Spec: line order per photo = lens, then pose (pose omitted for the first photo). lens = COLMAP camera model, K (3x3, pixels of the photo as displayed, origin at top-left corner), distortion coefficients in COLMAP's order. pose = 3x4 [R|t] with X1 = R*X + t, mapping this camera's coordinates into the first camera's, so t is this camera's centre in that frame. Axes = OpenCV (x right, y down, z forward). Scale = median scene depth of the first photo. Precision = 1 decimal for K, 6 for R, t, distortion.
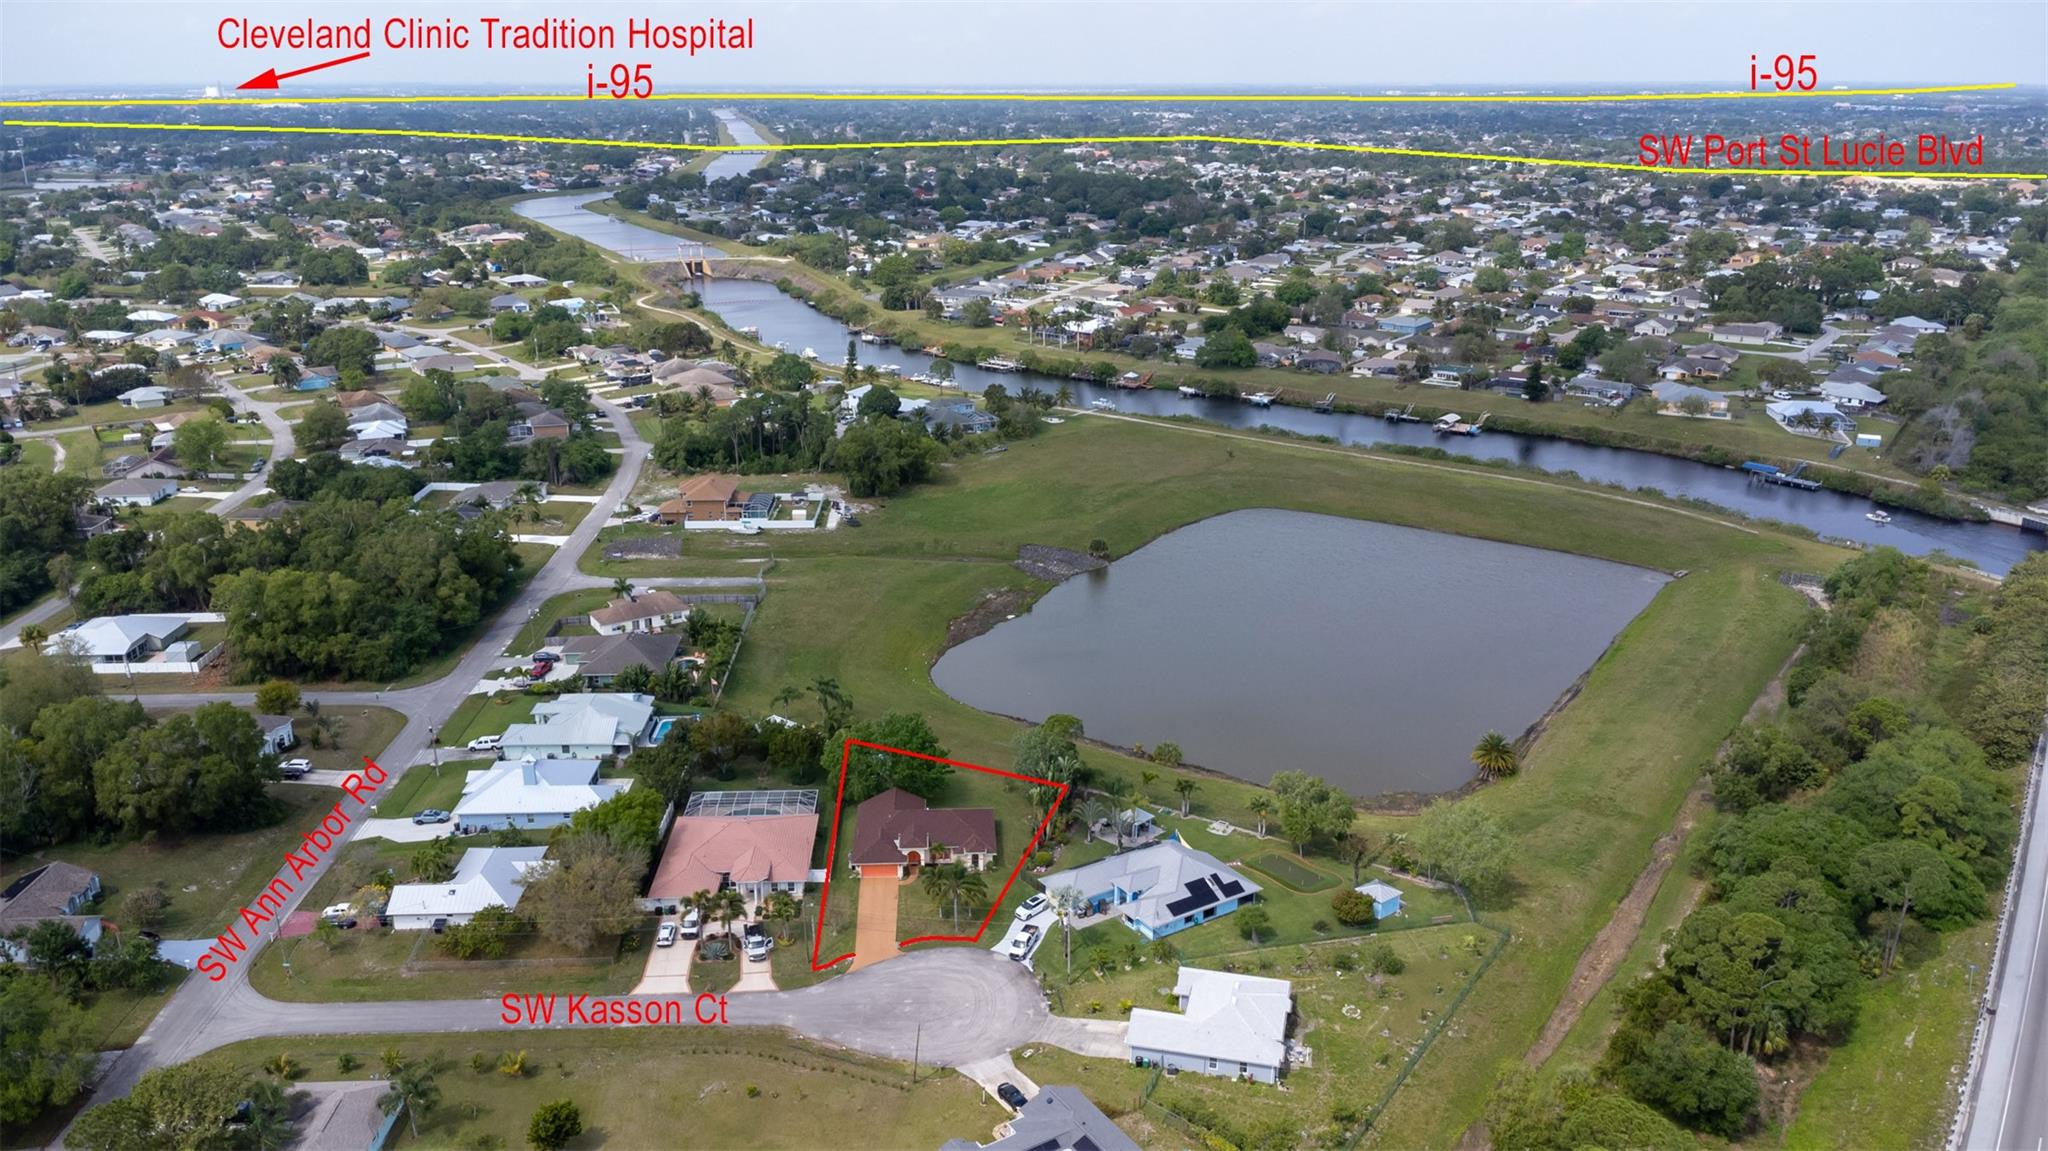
lens RADIAL K [[1497.8, 0, 1024.0], [0, 1497.8, 575.5], [0, 0, 1]] dist [0.033451, -0.042355]
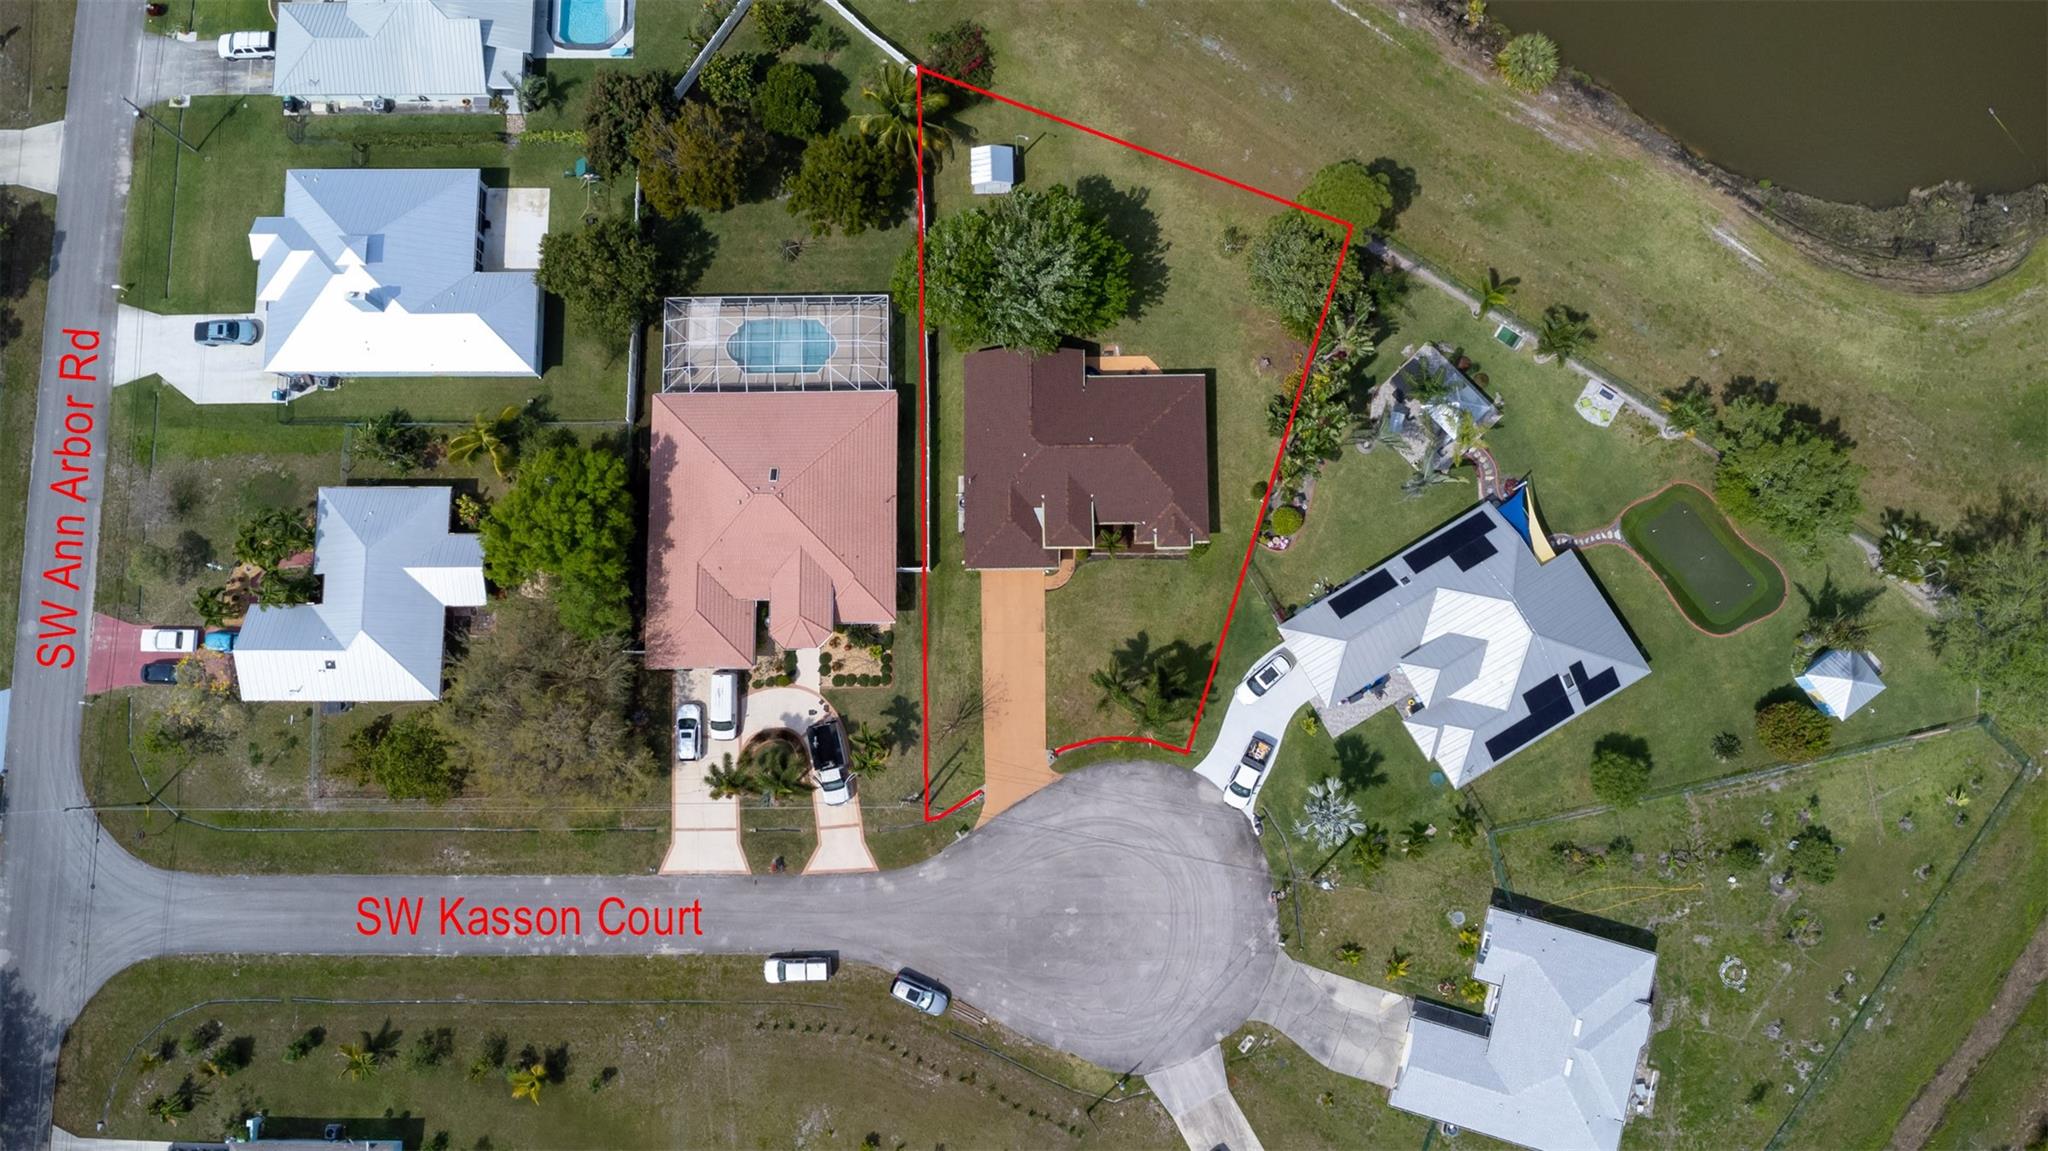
lens RADIAL K [[1497.8, 0, 1024.0], [0, 1497.8, 575.5], [0, 0, 1]] dist [0.033451, -0.042355]
pose [[0.999038, 0.034791, -0.026701, -0.084361], [0.008592, 0.441755, 0.897094, -0.383455], [0.043006, -0.896461, 0.441031, 0.822706]]
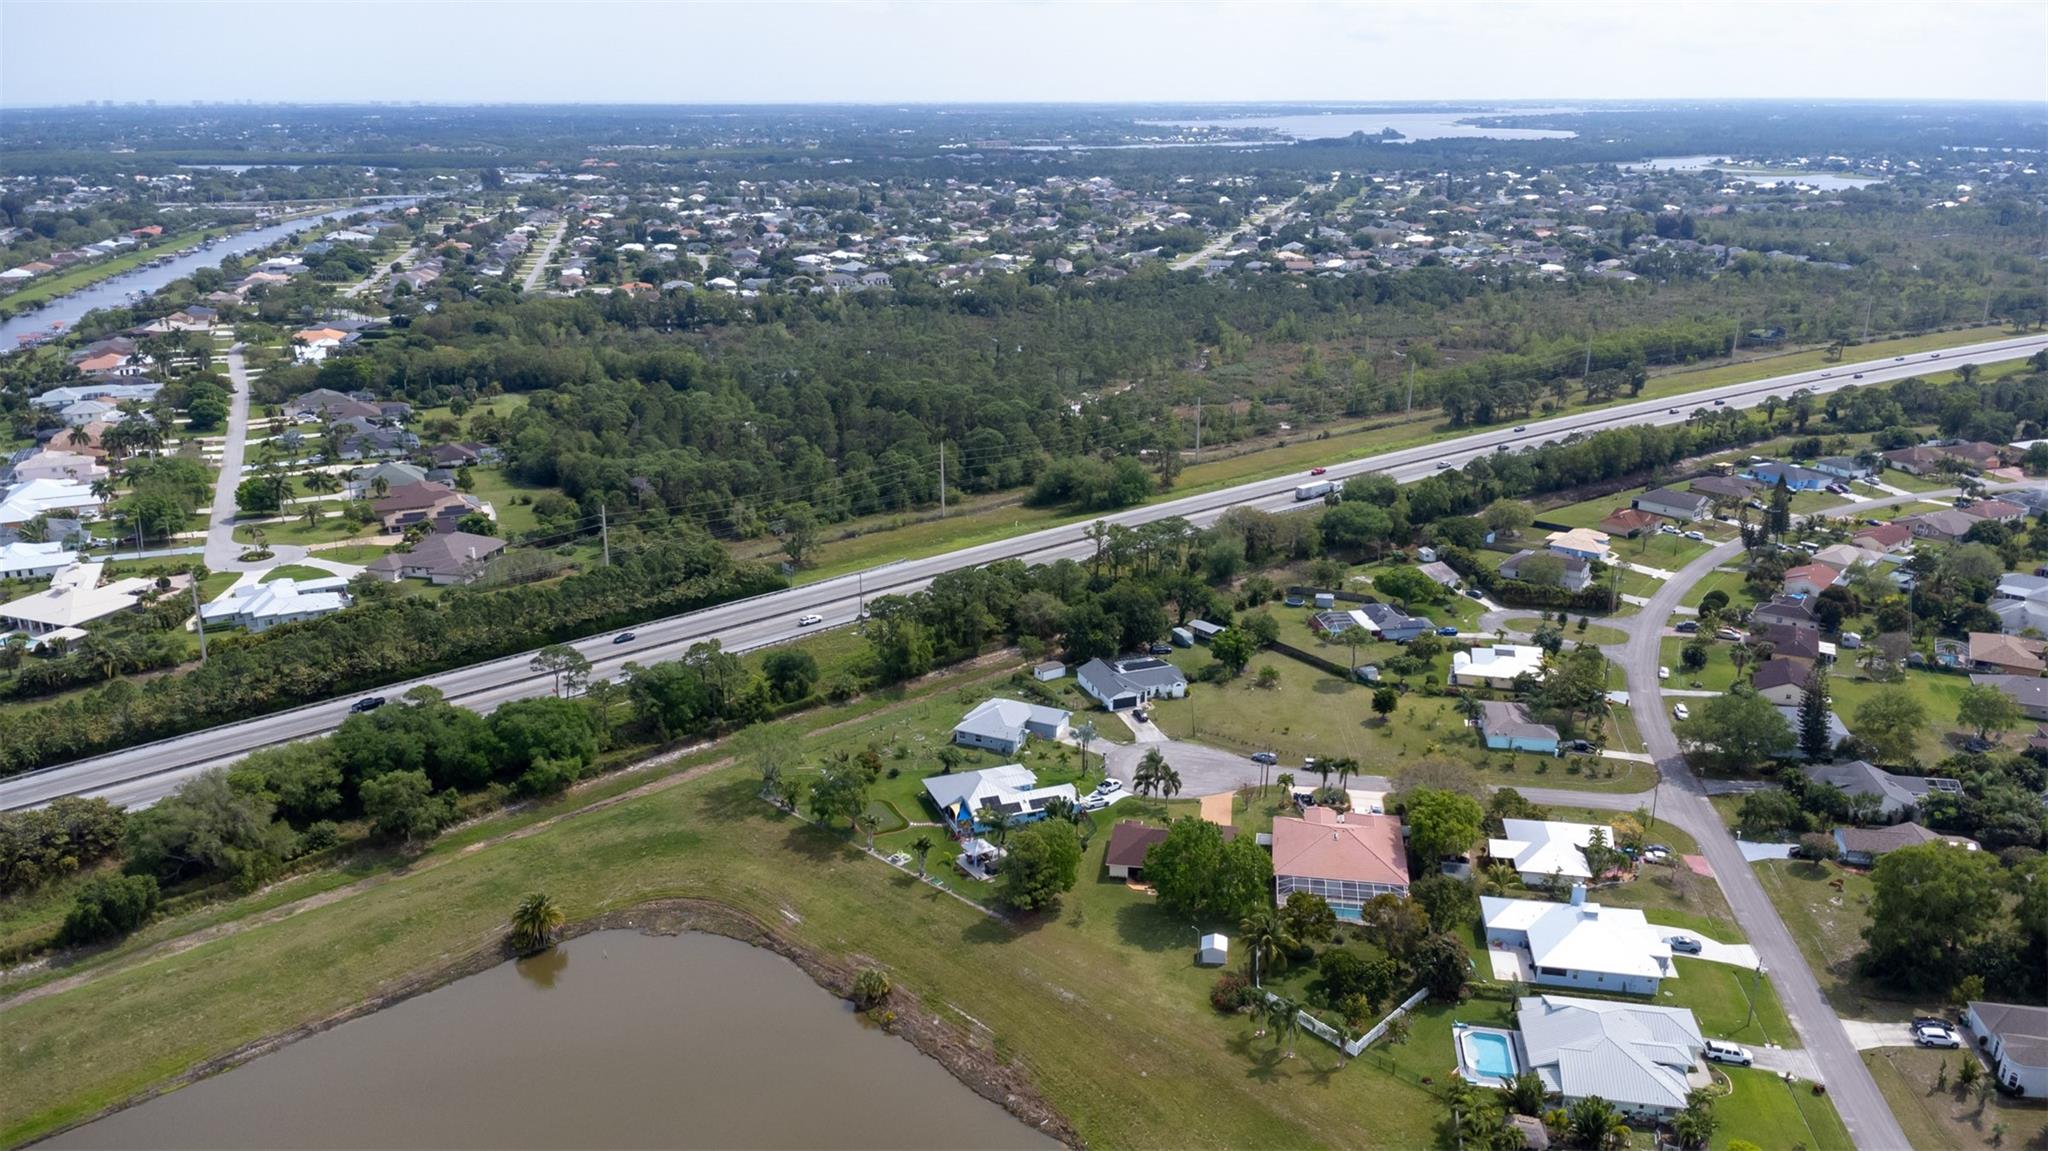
lens RADIAL K [[1497.8, 0, 1024.0], [0, 1497.8, 575.5], [0, 0, 1]] dist [0.033451, -0.042355]
pose [[-0.980876, -0.066609, 0.182879, -0.168751], [0.055609, 0.804537, 0.591294, -0.759591], [-0.186519, 0.590156, -0.785447, 2.051881]]
